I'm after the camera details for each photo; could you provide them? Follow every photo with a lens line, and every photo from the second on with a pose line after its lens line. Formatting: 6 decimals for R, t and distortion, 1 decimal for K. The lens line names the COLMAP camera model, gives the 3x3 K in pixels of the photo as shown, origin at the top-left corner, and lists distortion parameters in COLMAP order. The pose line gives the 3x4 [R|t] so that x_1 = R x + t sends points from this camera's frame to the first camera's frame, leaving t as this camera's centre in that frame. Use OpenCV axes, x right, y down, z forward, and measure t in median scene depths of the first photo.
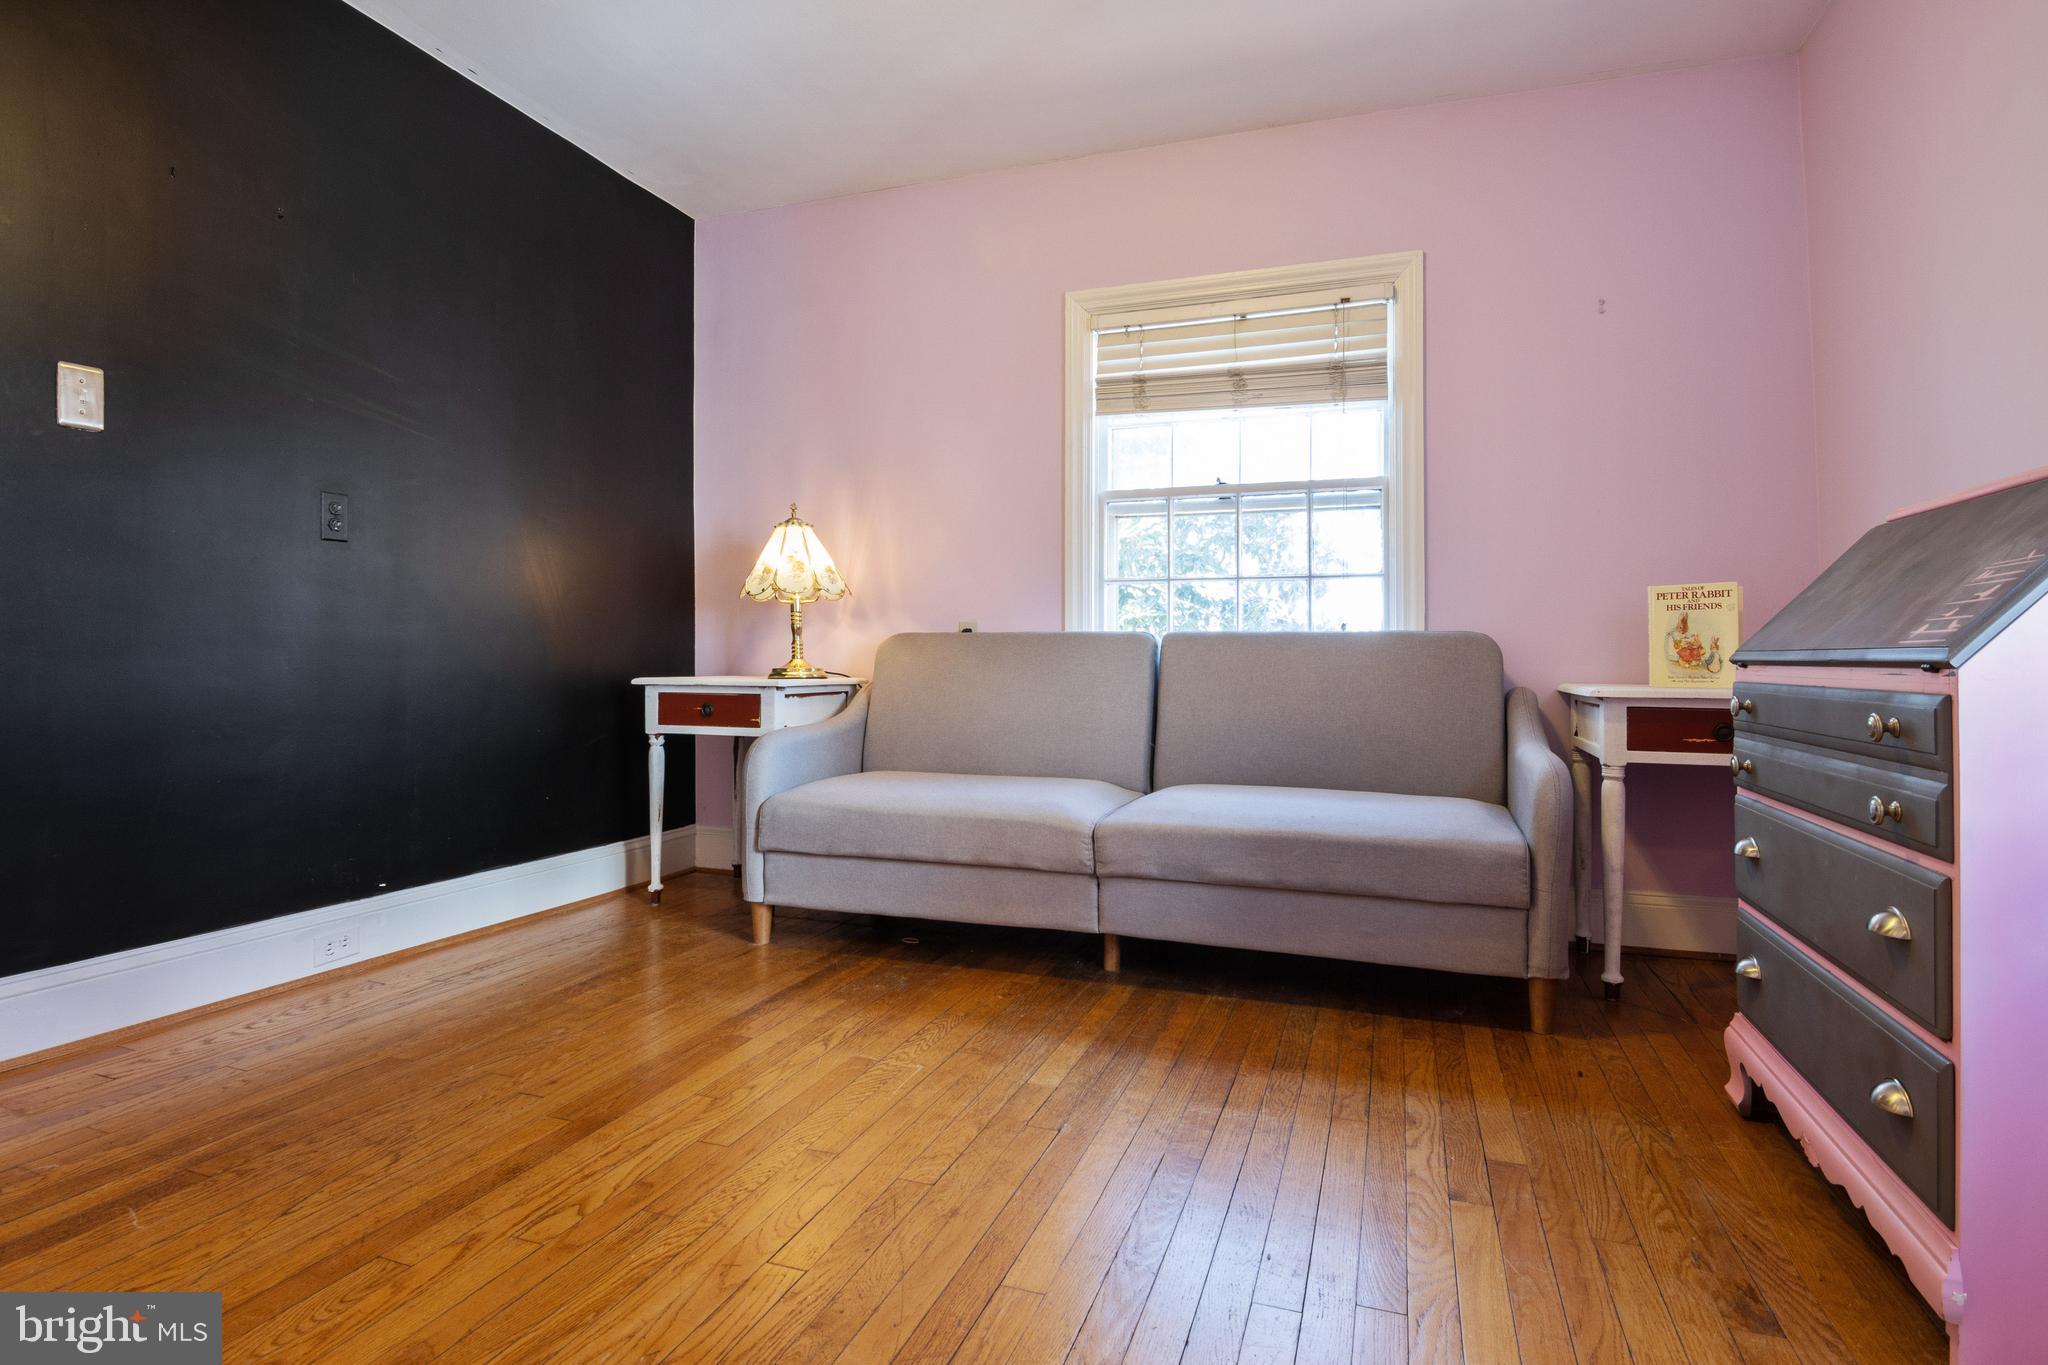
lens RADIAL K [[1063.5, 0, 1006.0], [0, 1063.5, 628.6], [0, 0, 1]] dist [0.002896, -0.016136]
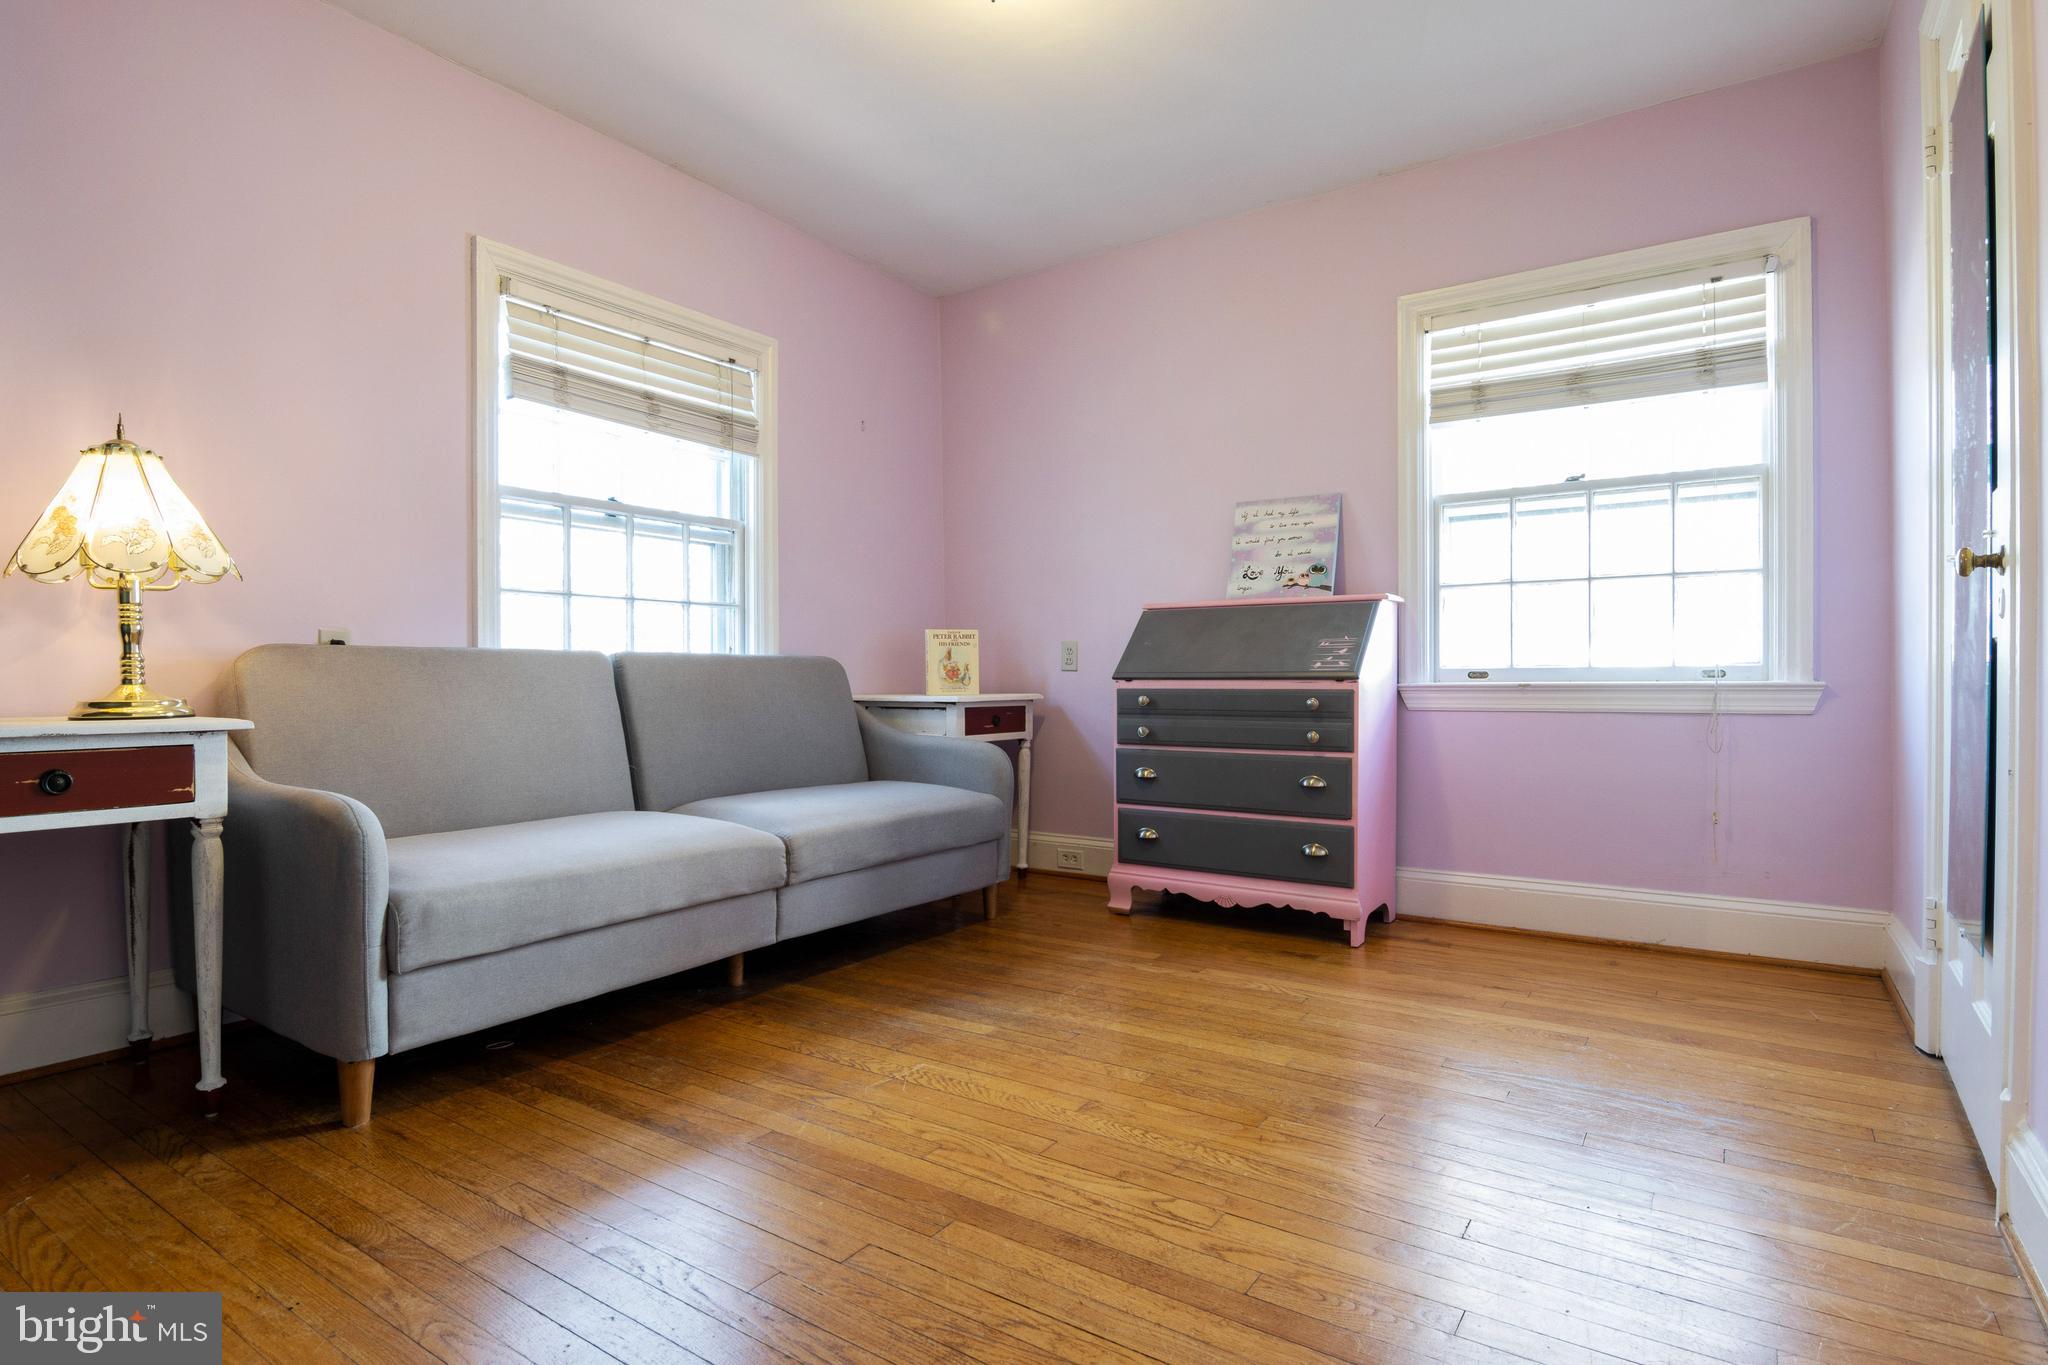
lens RADIAL K [[1043.7, 0, 1017.0], [0, 1043.7, 682.7], [0, 0, 1]] dist [-0.000112, -0.014204]
pose [[0.245219, -0.009667, 0.969419, -0.849730], [-0.022935, 0.999613, 0.015770, 0.010314], [-0.969196, -0.026101, 0.244903, 0.531478]]
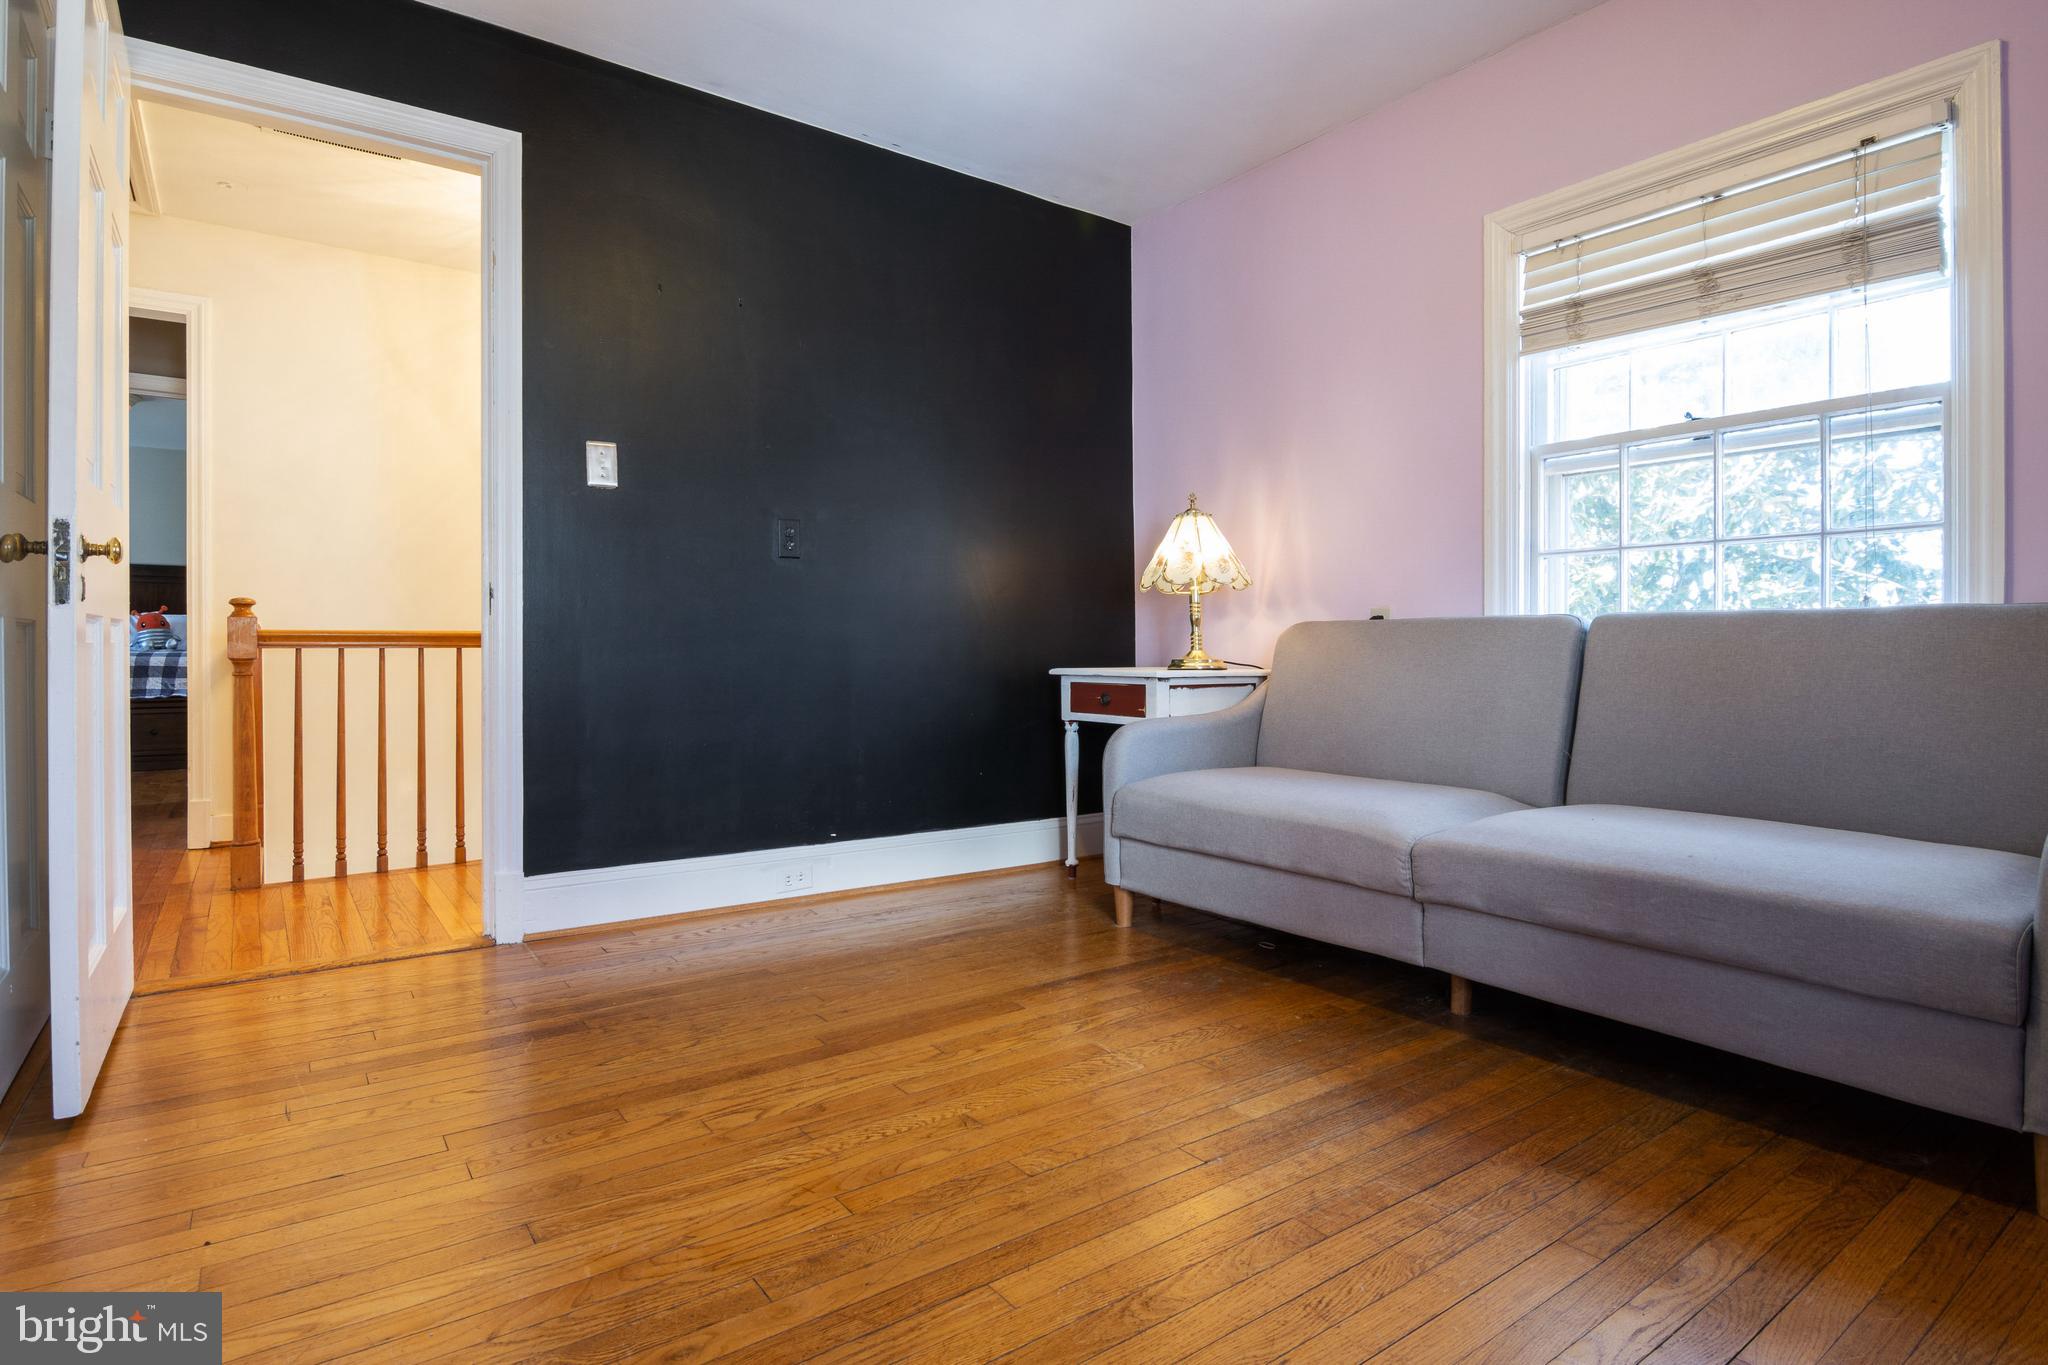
lens RADIAL K [[1055.6, 0, 1015.3], [0, 1055.6, 653.0], [0, 0, 1]] dist [0.000685, -0.014803]
pose [[0.828836, -0.003456, -0.559480, 0.293549], [0.020561, 0.999494, 0.024287, 0.005297], [0.559113, -0.031633, 0.828488, 0.116432]]
